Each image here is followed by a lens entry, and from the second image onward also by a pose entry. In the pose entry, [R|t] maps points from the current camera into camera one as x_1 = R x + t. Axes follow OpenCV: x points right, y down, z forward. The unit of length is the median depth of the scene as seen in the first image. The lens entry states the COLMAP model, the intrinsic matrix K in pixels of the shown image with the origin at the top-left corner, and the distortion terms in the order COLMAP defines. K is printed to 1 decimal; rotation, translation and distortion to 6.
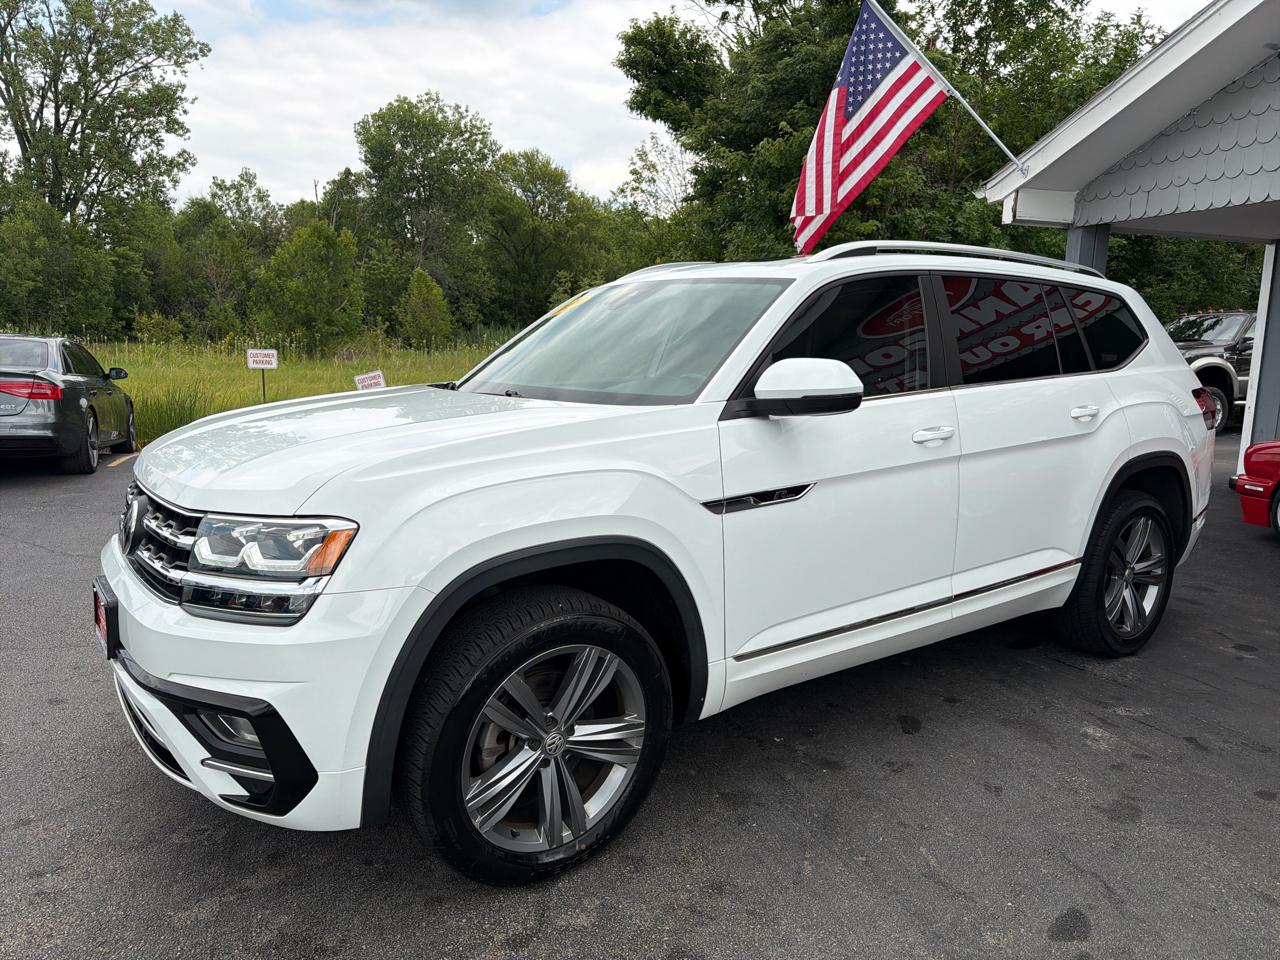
lens RADIAL K [[900.0, 0, 648.3], [0, 900.0, 482.7], [0, 0, 1]] dist [0.031097, -0.038812]
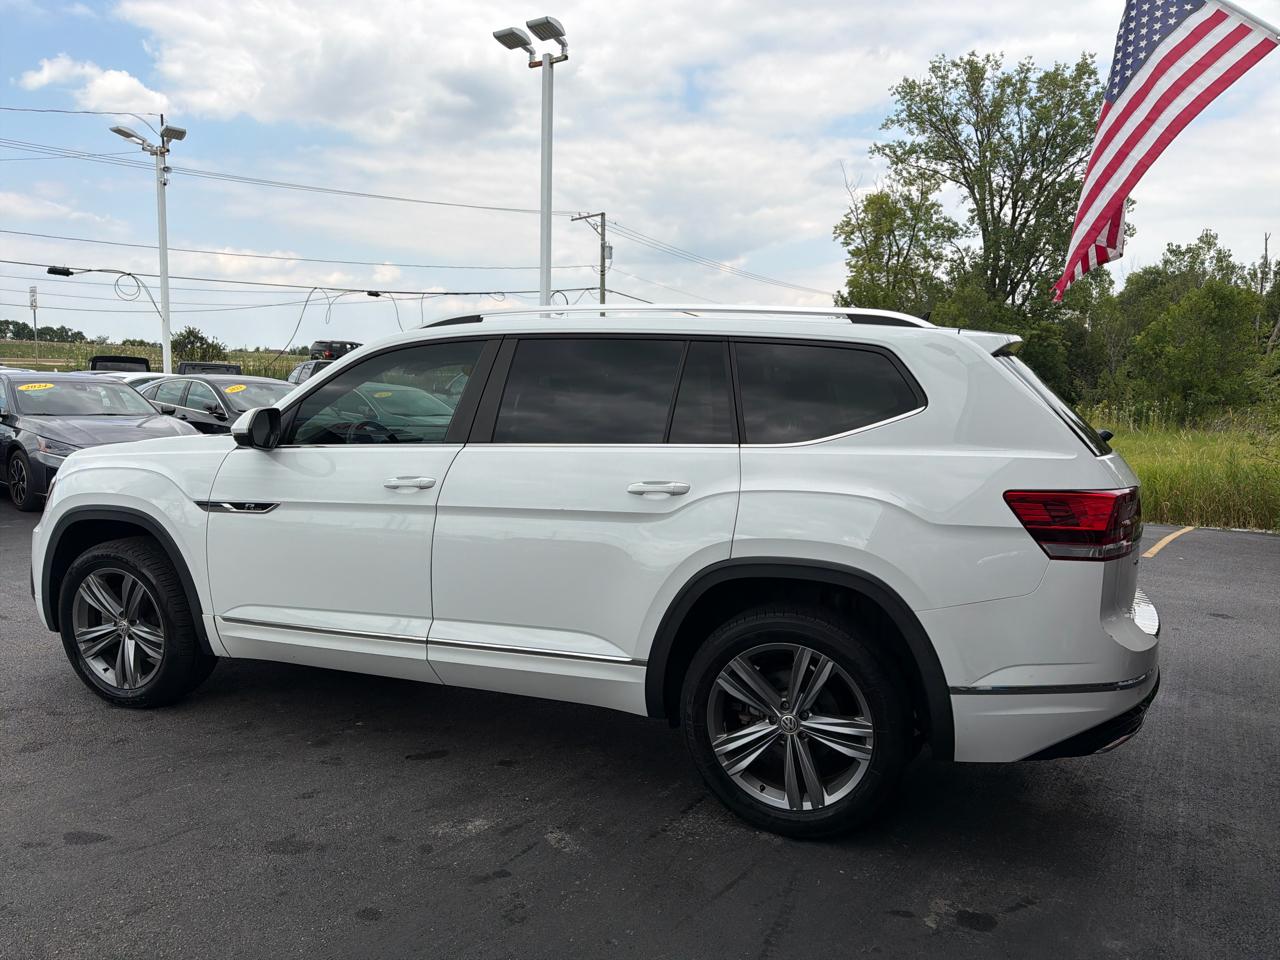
lens RADIAL K [[900.0, 0, 646.4], [0, 900.0, 480.2], [0, 0, 1]] dist [0.031097, -0.038812]
pose [[0.543096, 0.080710, -0.835783, 0.634046], [-0.144620, 0.989486, 0.001578, -0.045388], [0.827123, 0.120014, 0.549058, 0.288413]]
